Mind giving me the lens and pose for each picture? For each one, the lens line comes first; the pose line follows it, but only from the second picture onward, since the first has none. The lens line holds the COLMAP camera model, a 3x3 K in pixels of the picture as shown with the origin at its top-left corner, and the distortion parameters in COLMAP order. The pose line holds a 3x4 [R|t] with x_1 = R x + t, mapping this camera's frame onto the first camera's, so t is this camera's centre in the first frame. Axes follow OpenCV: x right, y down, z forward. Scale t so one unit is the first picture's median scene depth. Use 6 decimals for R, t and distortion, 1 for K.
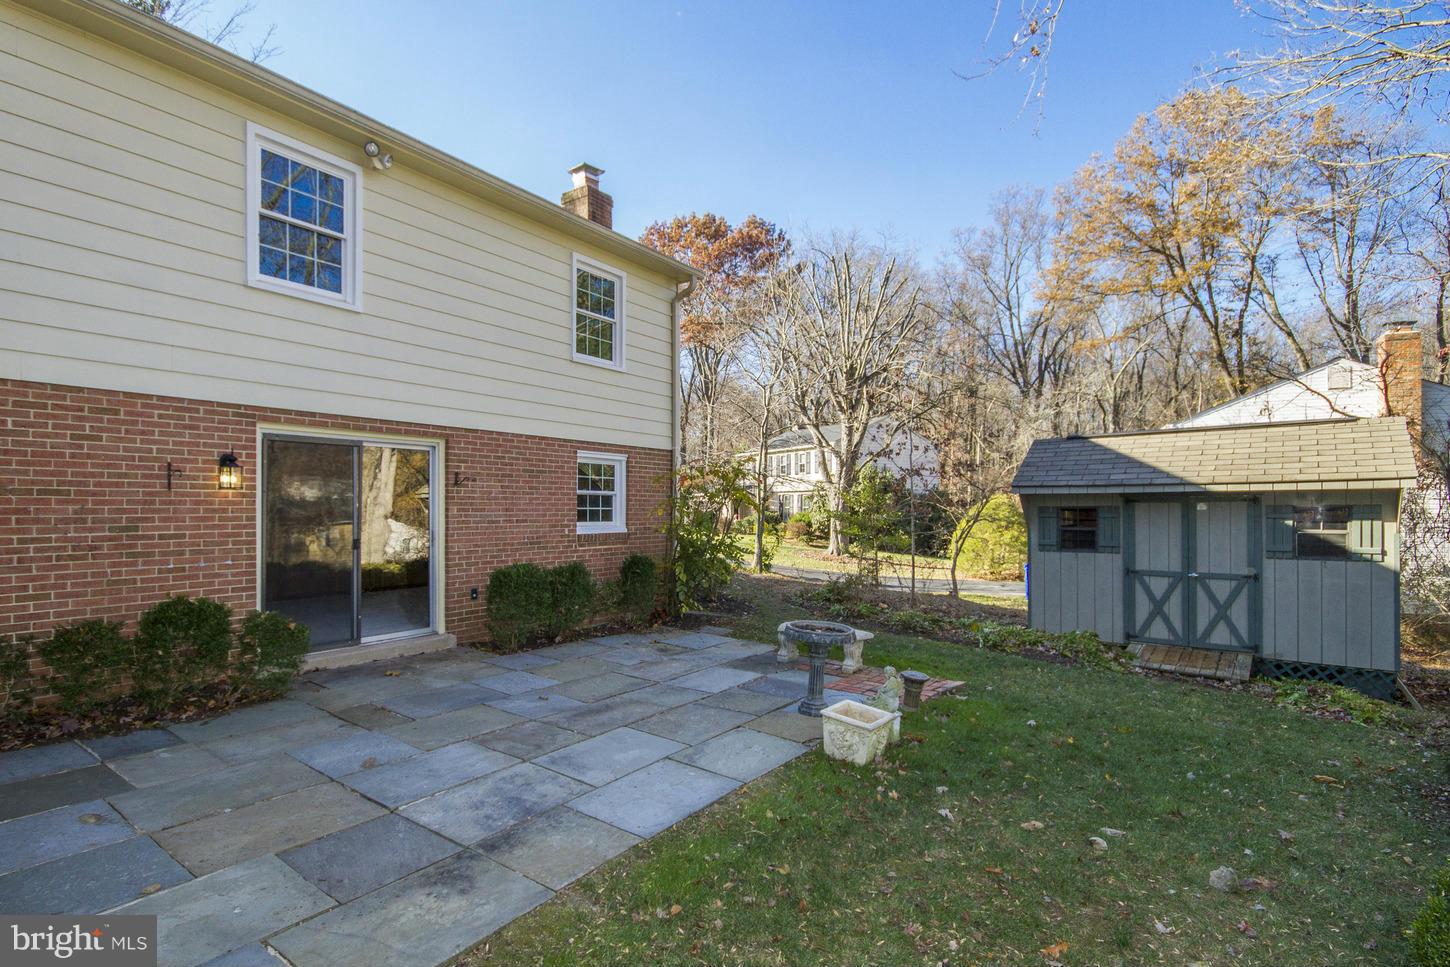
lens RADIAL K [[680.4, 0, 718.0], [0, 680.4, 480.3], [0, 0, 1]] dist [-0.001822, -0.000141]
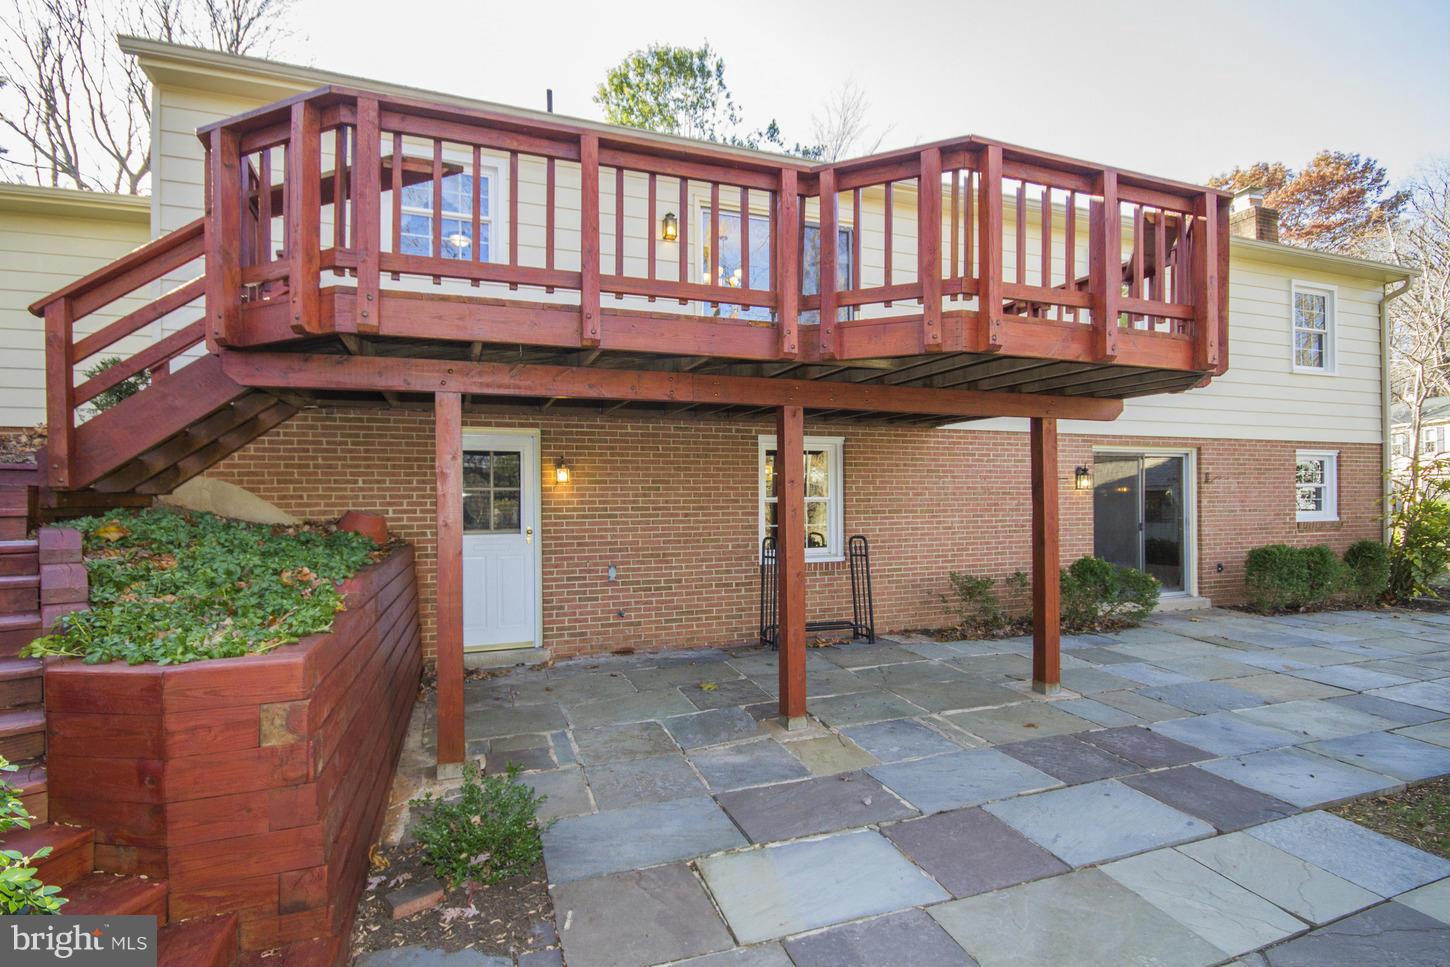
lens RADIAL K [[677.7, 0, 721.1], [0, 677.7, 484.7], [0, 0, 1]] dist [0.000962, -0.009964]
pose [[0.815639, -0.021395, -0.578166, -0.359872], [0.033393, 0.999391, 0.010126, -0.029869], [0.577597, -0.027565, 0.815857, -0.527799]]
